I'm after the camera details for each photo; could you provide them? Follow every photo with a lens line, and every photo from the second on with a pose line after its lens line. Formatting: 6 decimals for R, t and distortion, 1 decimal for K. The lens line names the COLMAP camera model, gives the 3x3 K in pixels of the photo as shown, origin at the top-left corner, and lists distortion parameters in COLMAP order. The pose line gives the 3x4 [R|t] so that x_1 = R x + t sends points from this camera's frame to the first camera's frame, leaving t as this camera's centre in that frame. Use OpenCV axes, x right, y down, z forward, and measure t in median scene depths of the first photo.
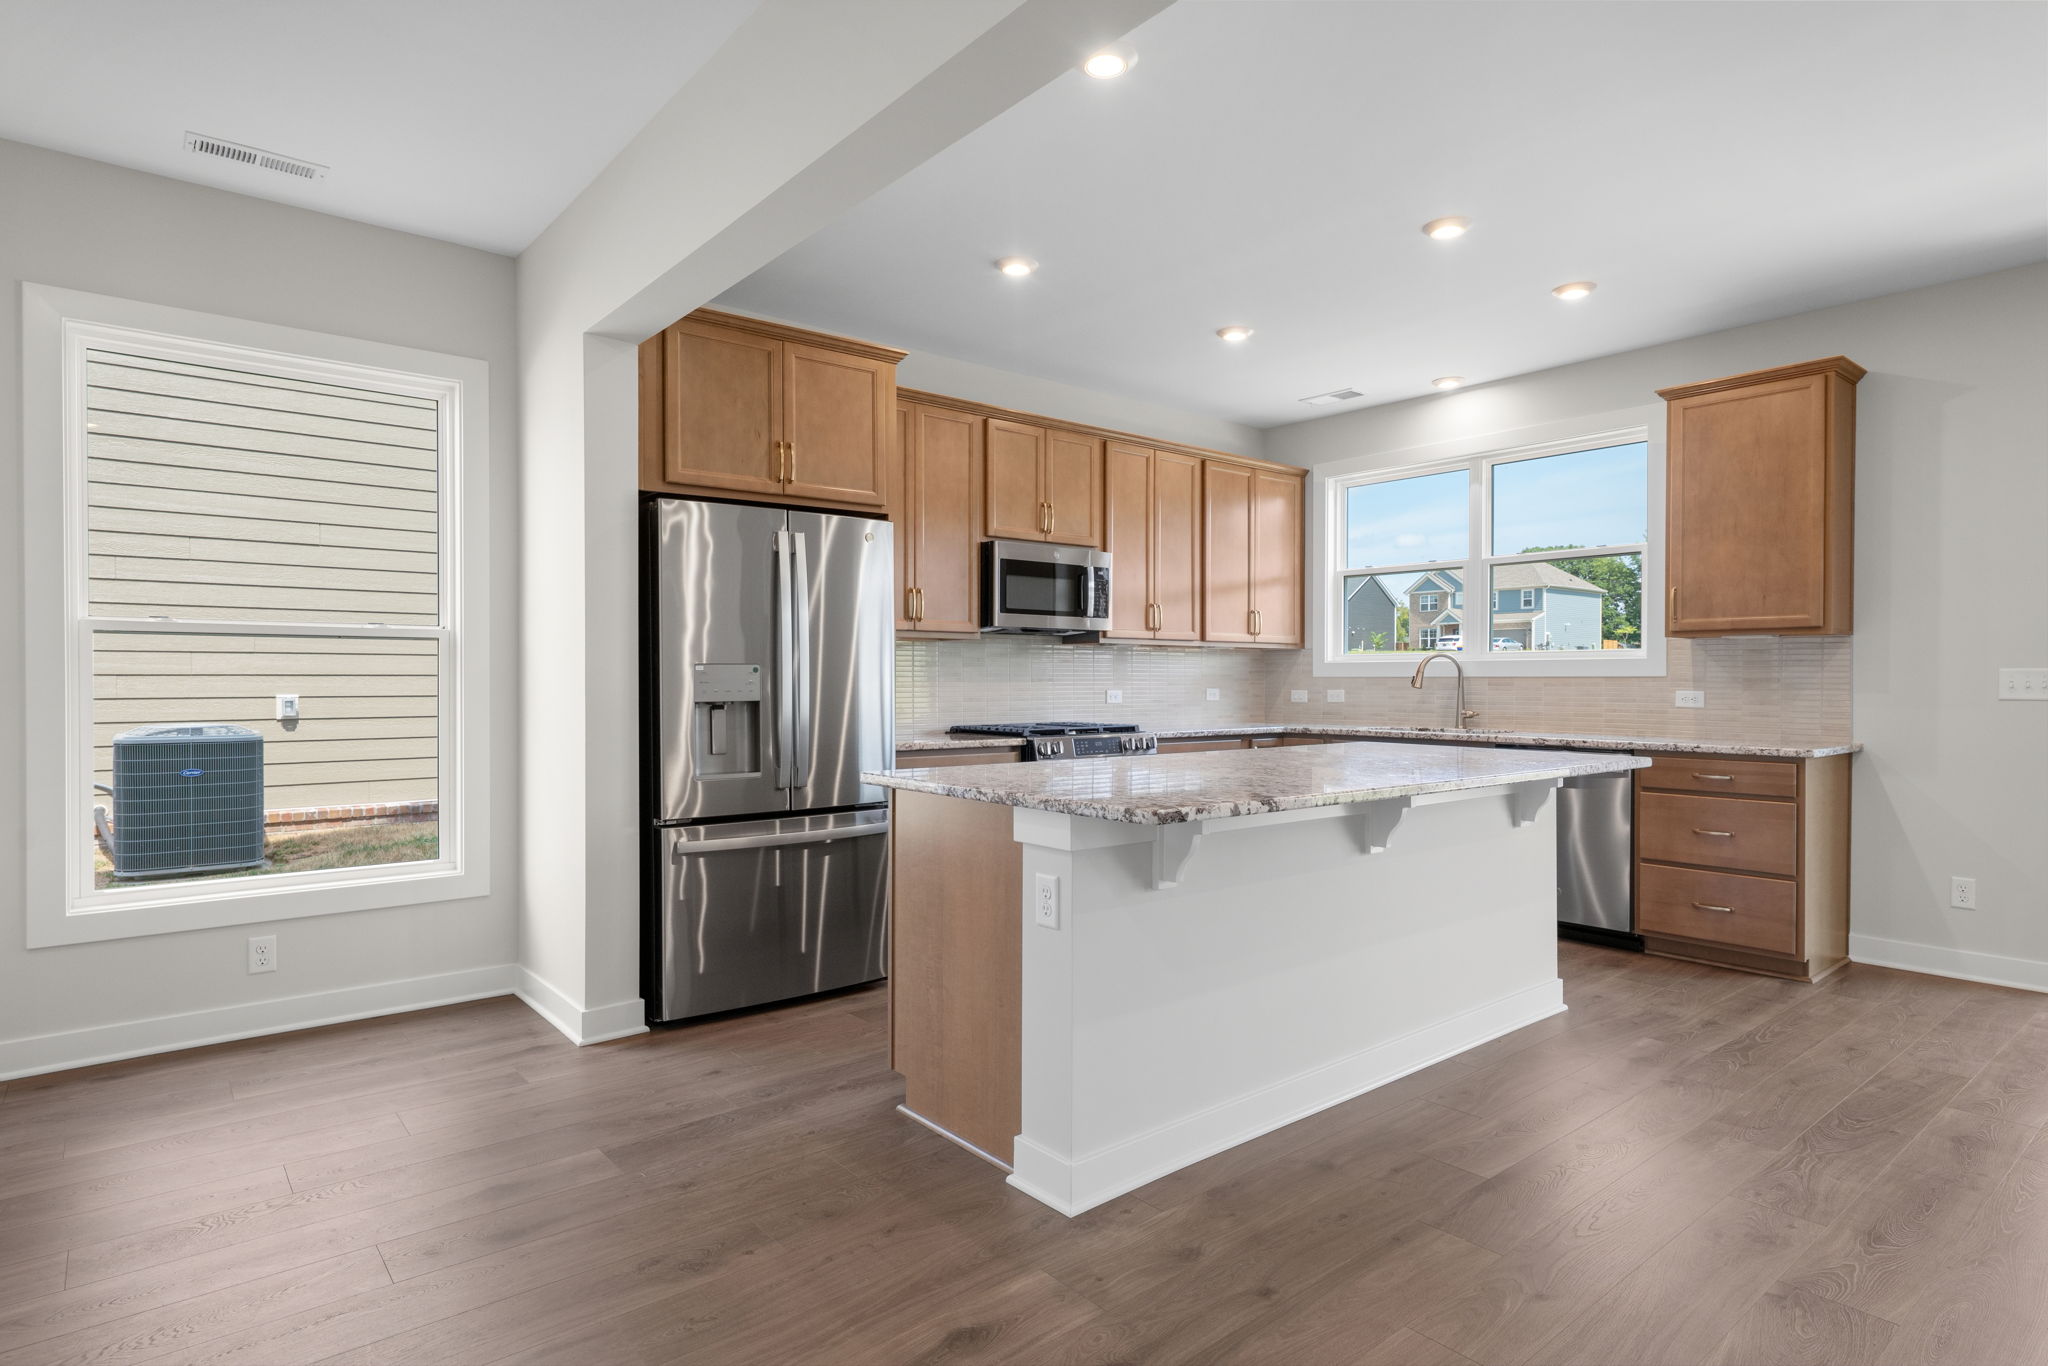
lens RADIAL K [[1086.7, 0, 1025.2], [0, 1086.7, 689.3], [0, 0, 1]] dist [0.001673, 0.001327]
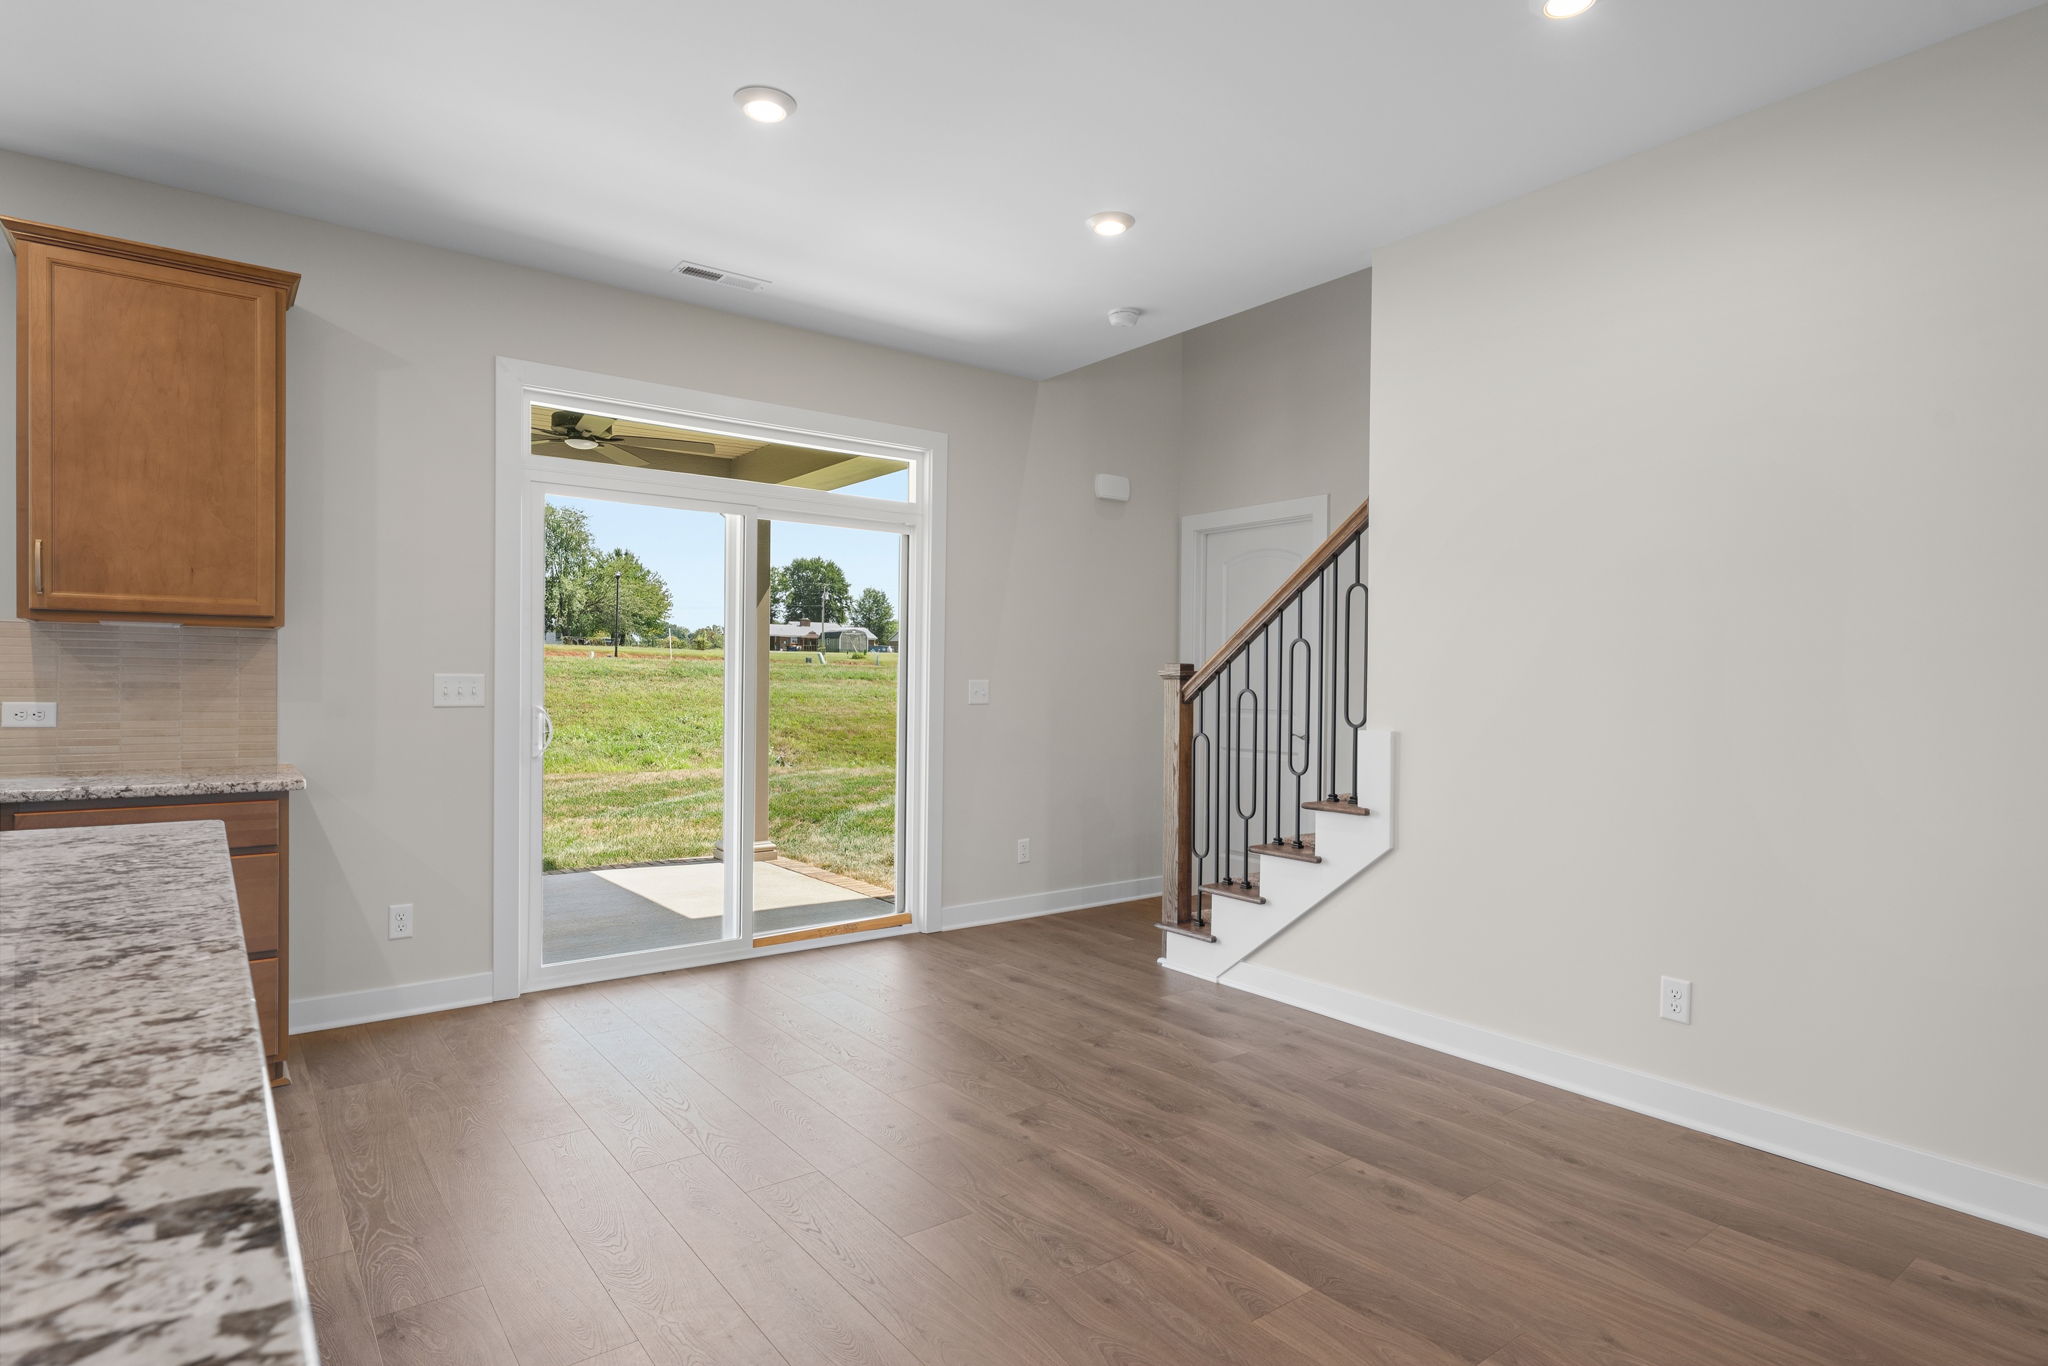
lens RADIAL K [[1086.7, 0, 1032.9], [0, 1086.7, 689.5], [0, 0, 1]] dist [0.001673, 0.001327]
pose [[0.033749, -0.010440, 0.999376, -0.018381], [0.000592, 0.999945, 0.010426, -0.013307], [-0.999430, 0.000240, 0.033754, 0.413211]]
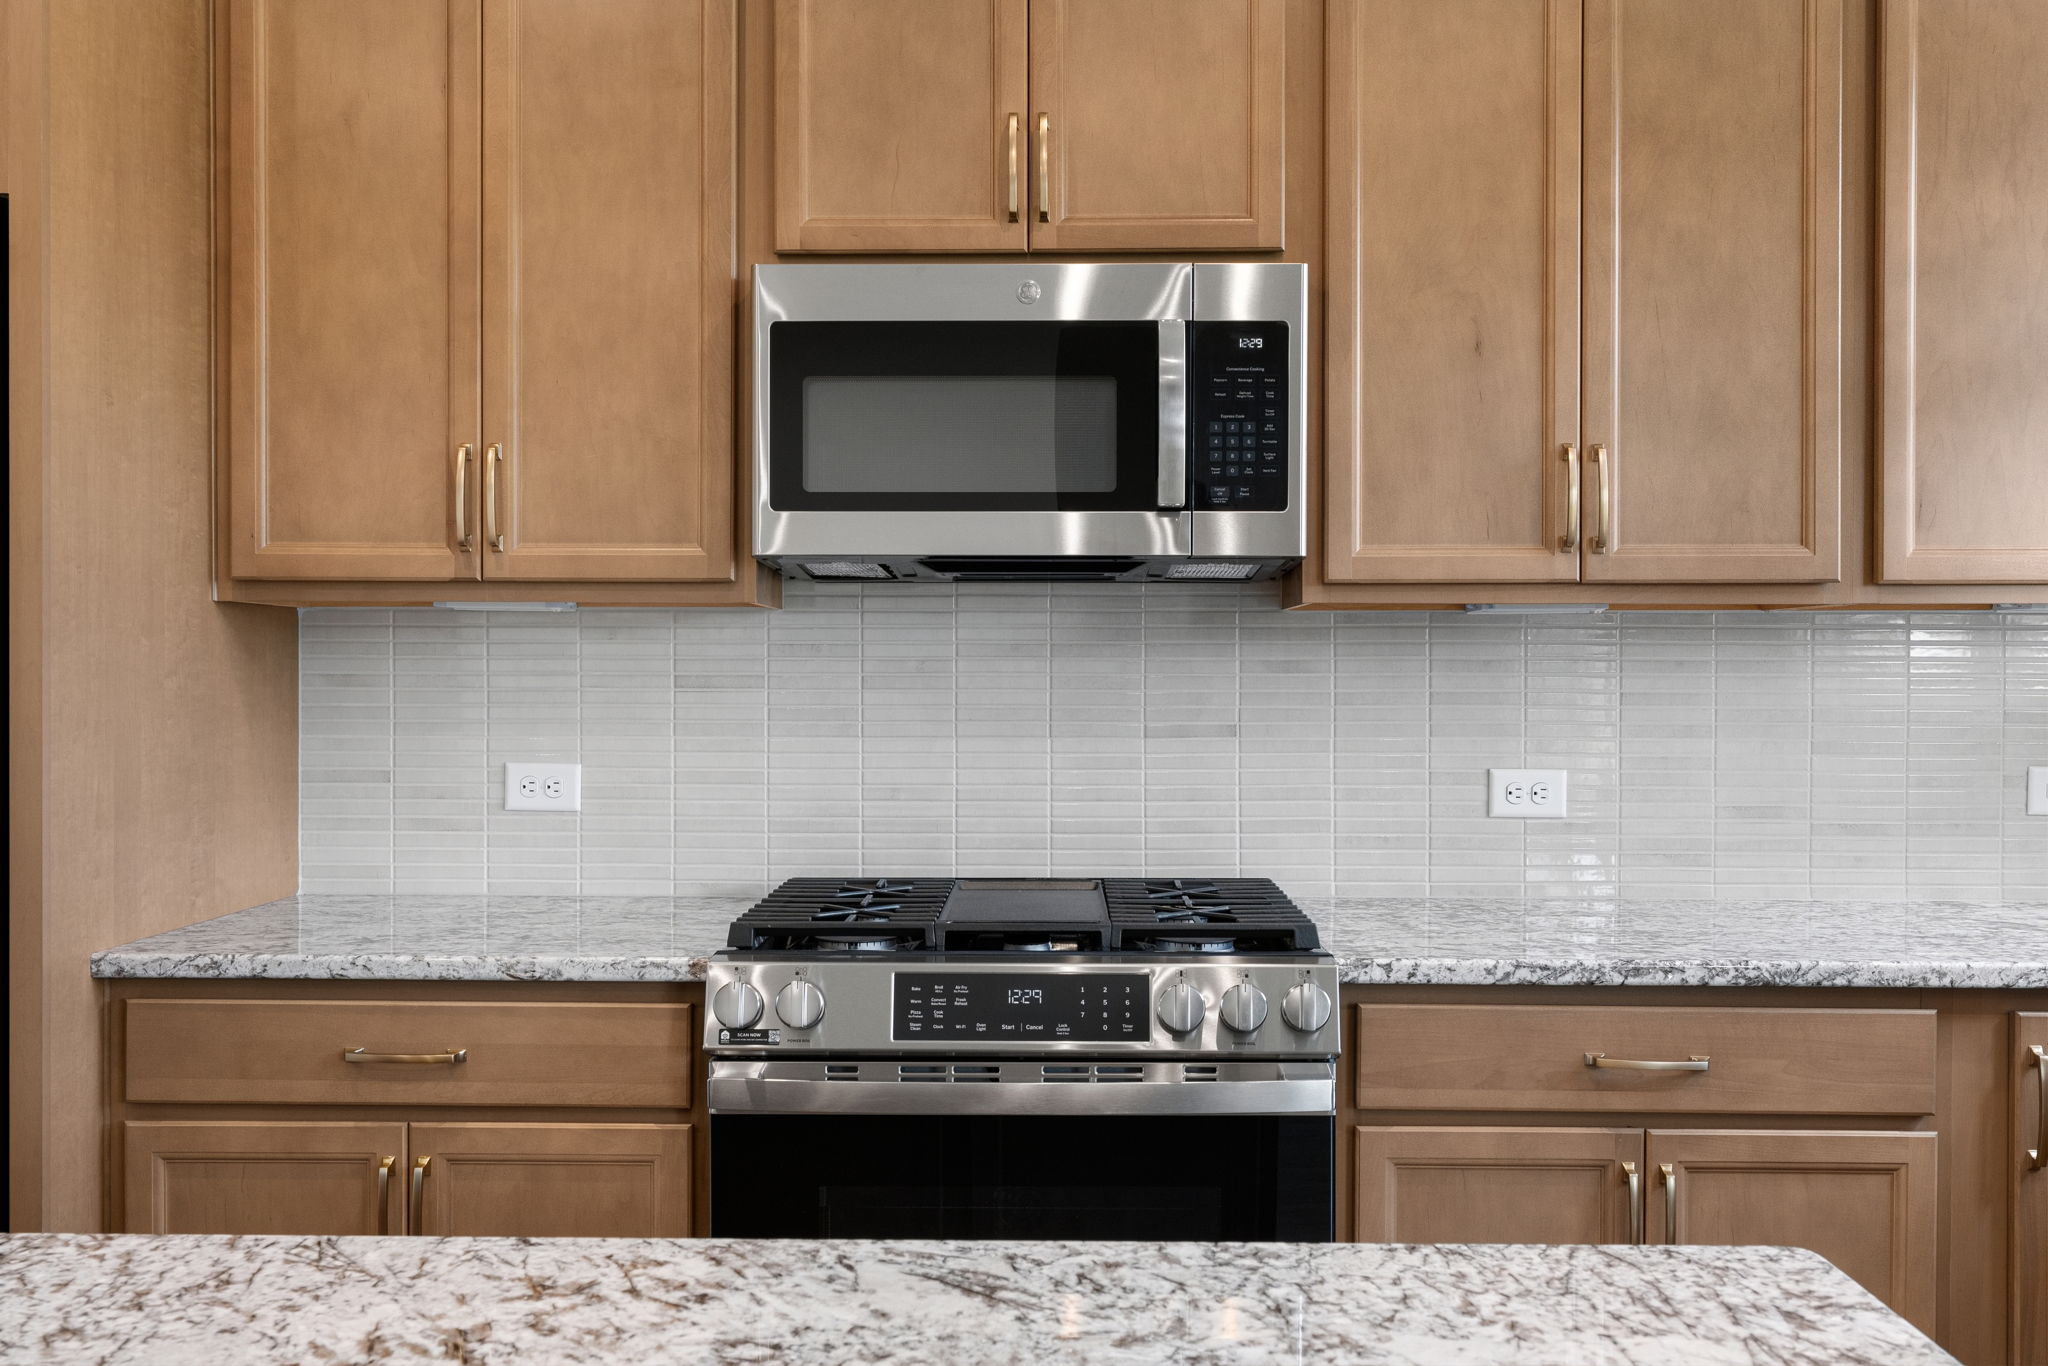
lens RADIAL K [[1865.5, 0, 1027.4], [0, 1865.5, 689.4], [0, 0, 1]] dist [-0.000932, 0.000000]
pose [[0.760672, 0.006560, -0.649104, 0.386122], [-0.007390, 0.999972, 0.001445, -0.025595], [0.649095, 0.003698, 0.760698, 0.723780]]
